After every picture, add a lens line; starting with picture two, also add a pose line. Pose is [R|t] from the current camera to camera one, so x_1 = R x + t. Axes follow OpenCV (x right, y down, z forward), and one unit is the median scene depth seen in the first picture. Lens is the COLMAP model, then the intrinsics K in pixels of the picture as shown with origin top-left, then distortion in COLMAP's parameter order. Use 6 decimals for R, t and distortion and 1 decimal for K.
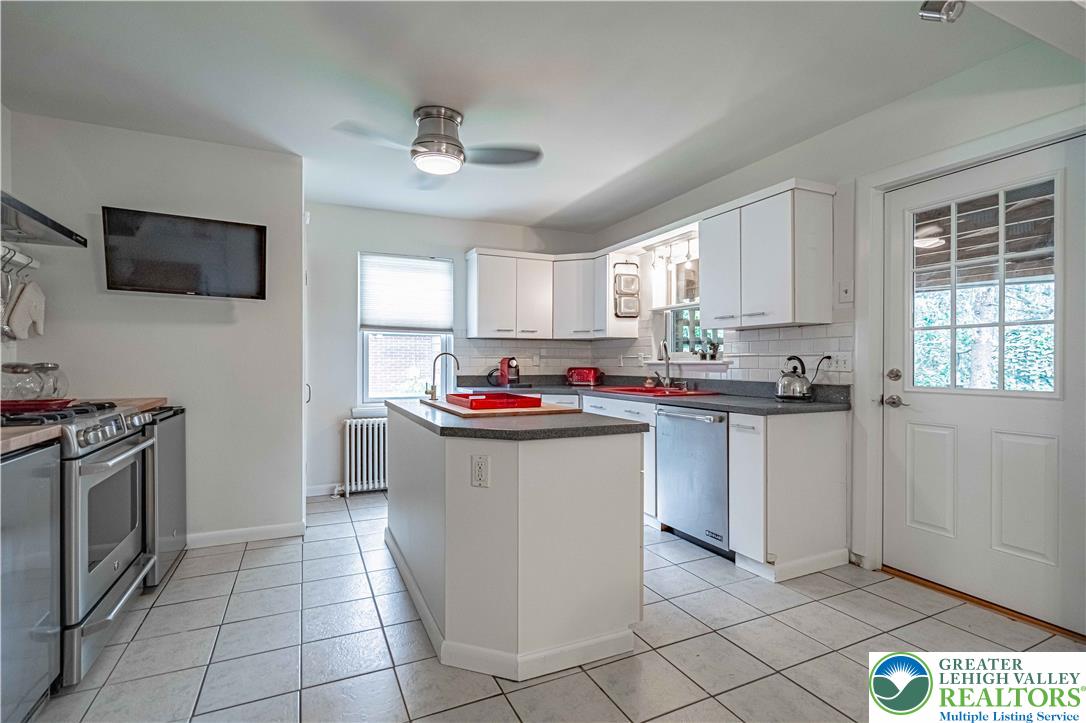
lens RADIAL K [[494.1, 0, 538.7], [0, 494.1, 371.7], [0, 0, 1]] dist [-0.012123, 0.004755]
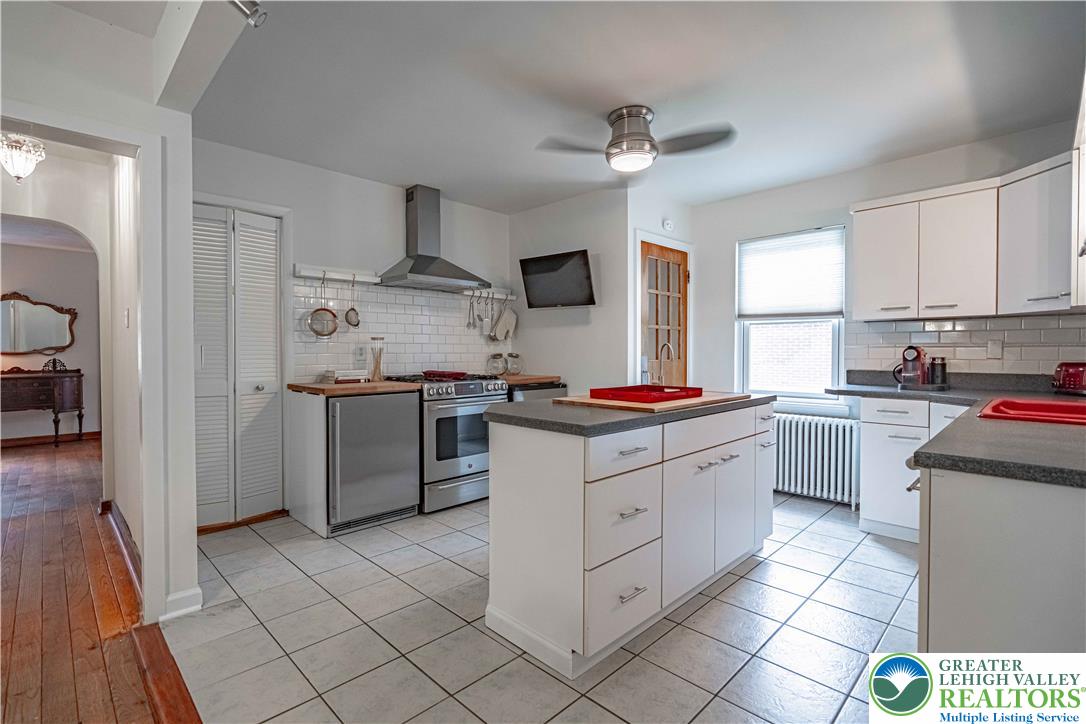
lens RADIAL K [[494.1, 0, 530.5], [0, 494.1, 363.8], [0, 0, 1]] dist [-0.012123, 0.004755]
pose [[0.347799, 0.020685, -0.937341, 0.527406], [-0.018629, 0.999712, 0.015149, -0.005979], [0.937384, 0.012193, 0.348084, 0.334361]]
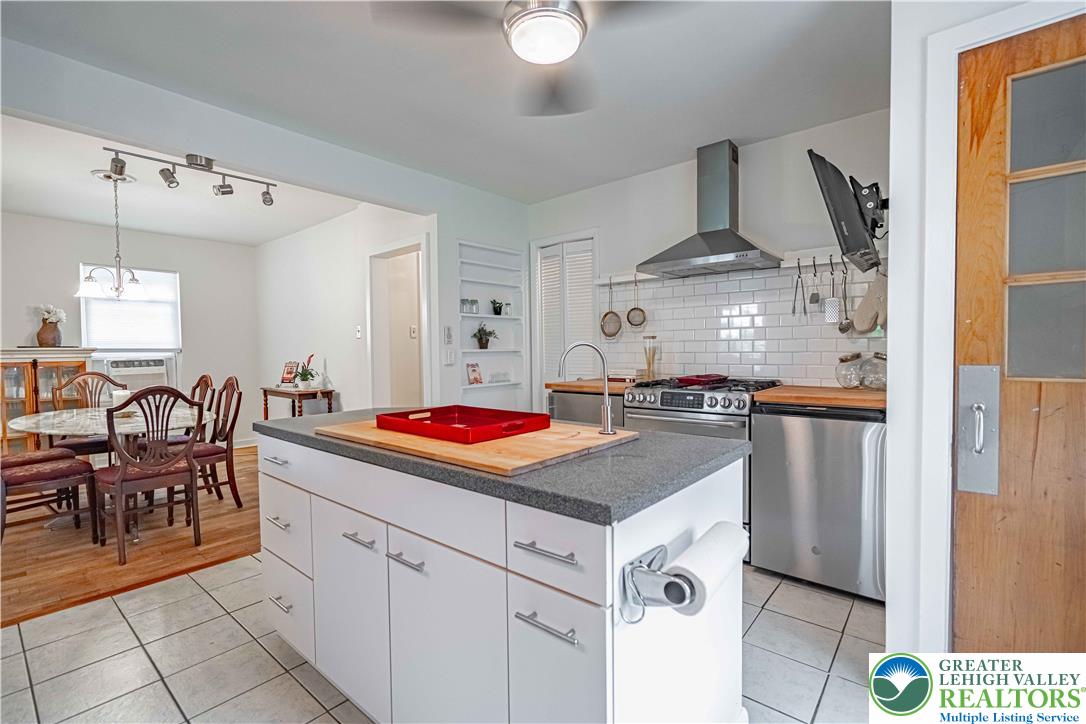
lens RADIAL K [[494.1, 0, 541.1], [0, 494.1, 361.7], [0, 0, 1]] dist [-0.012123, 0.004755]
pose [[-0.900606, 0.023204, -0.434016, 0.070933], [0.004190, 0.998991, 0.044716, -0.033829], [0.434616, 0.038453, -0.899795, 1.163556]]
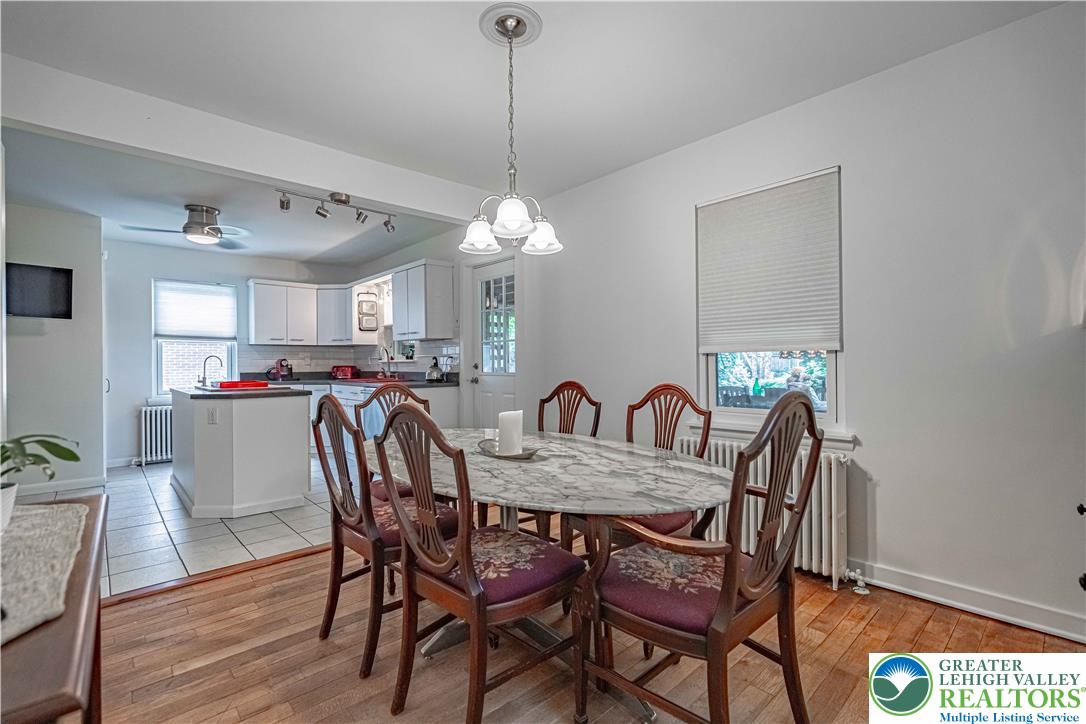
lens RADIAL K [[494.1, 0, 527.5], [0, 494.1, 369.0], [0, 0, 1]] dist [-0.012123, 0.004755]
pose [[0.962599, -0.011896, 0.270667, 0.291331], [0.014504, 0.999866, -0.007636, 0.024840], [-0.270540, 0.011276, 0.962643, -0.639235]]
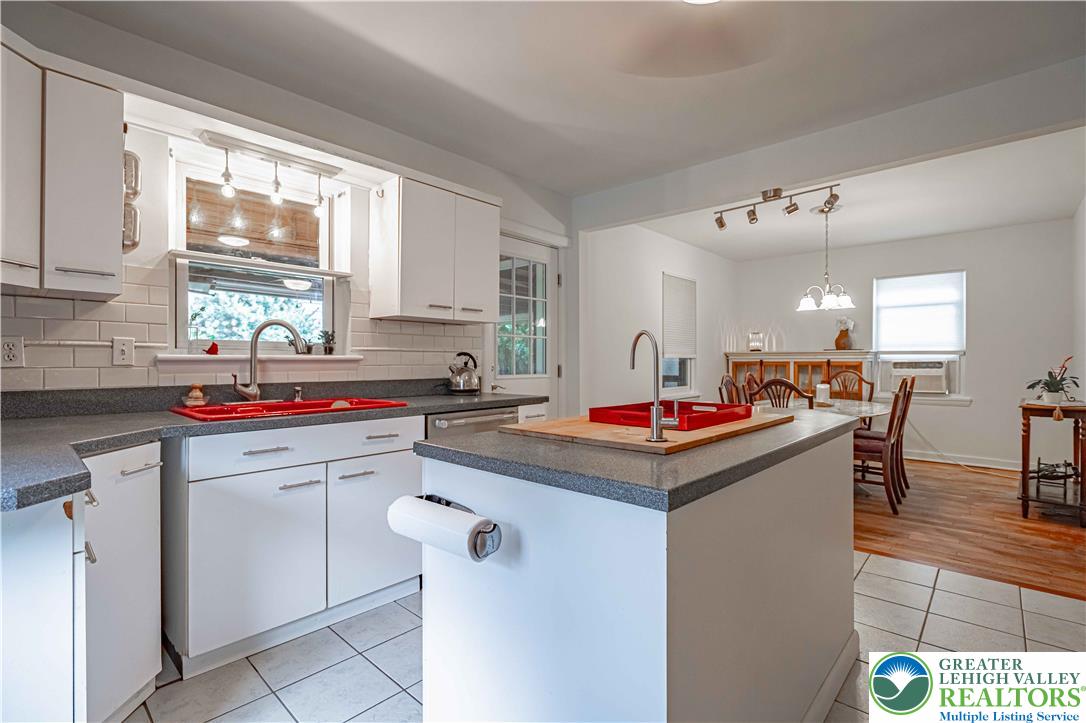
lens RADIAL K [[494.1, 0, 533.6], [0, 494.1, 361.5], [0, 0, 1]] dist [-0.012123, 0.004755]
pose [[-0.372582, 0.000734, 0.927999, -0.435777], [0.018540, 0.999806, 0.006653, -0.012799], [-0.927814, 0.019684, -0.372523, 1.018166]]
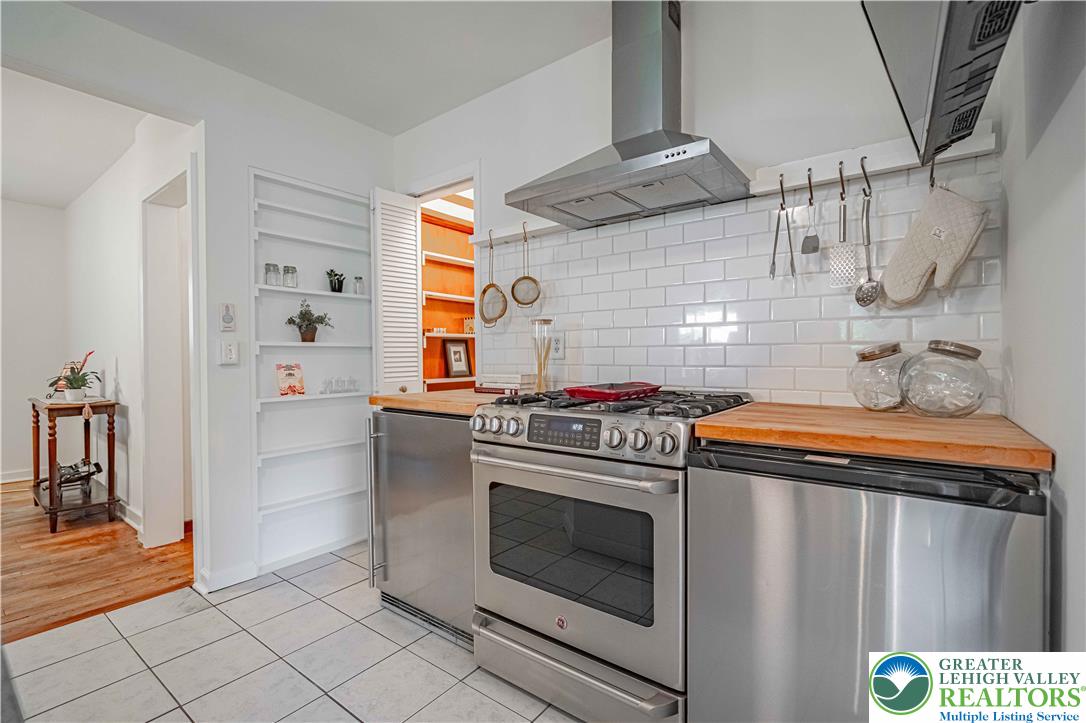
lens RADIAL K [[494.1, 0, 537.0], [0, 494.1, 360.8], [0, 0, 1]] dist [-0.012123, 0.004755]
pose [[-0.882138, 0.008339, -0.470916, -0.250135], [-0.004640, 0.999641, 0.026394, -0.006658], [0.470967, 0.025468, -0.881783, 0.912403]]
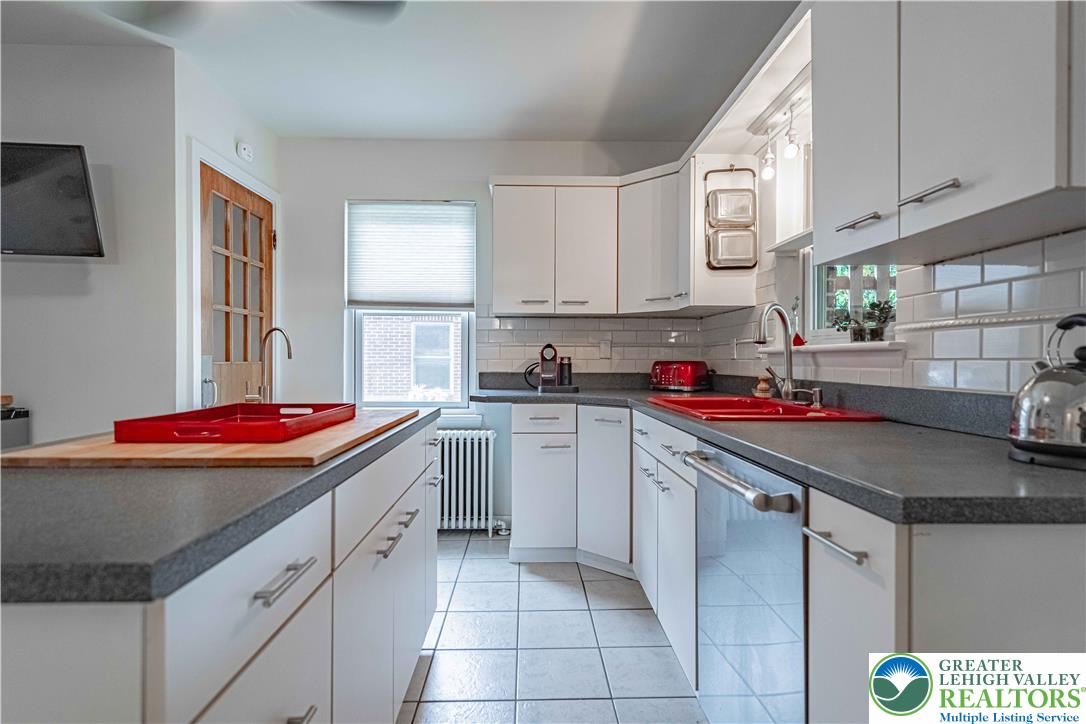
lens RADIAL K [[556.2, 0, 549.4], [0, 556.2, 362.1], [0, 0, 1]] dist [0.001981, 0.000408]
pose [[0.926520, 0.002992, -0.376233, 0.277641], [-0.009122, 0.999853, -0.014512, 0.005488], [0.376134, 0.016877, 0.926412, 0.441863]]
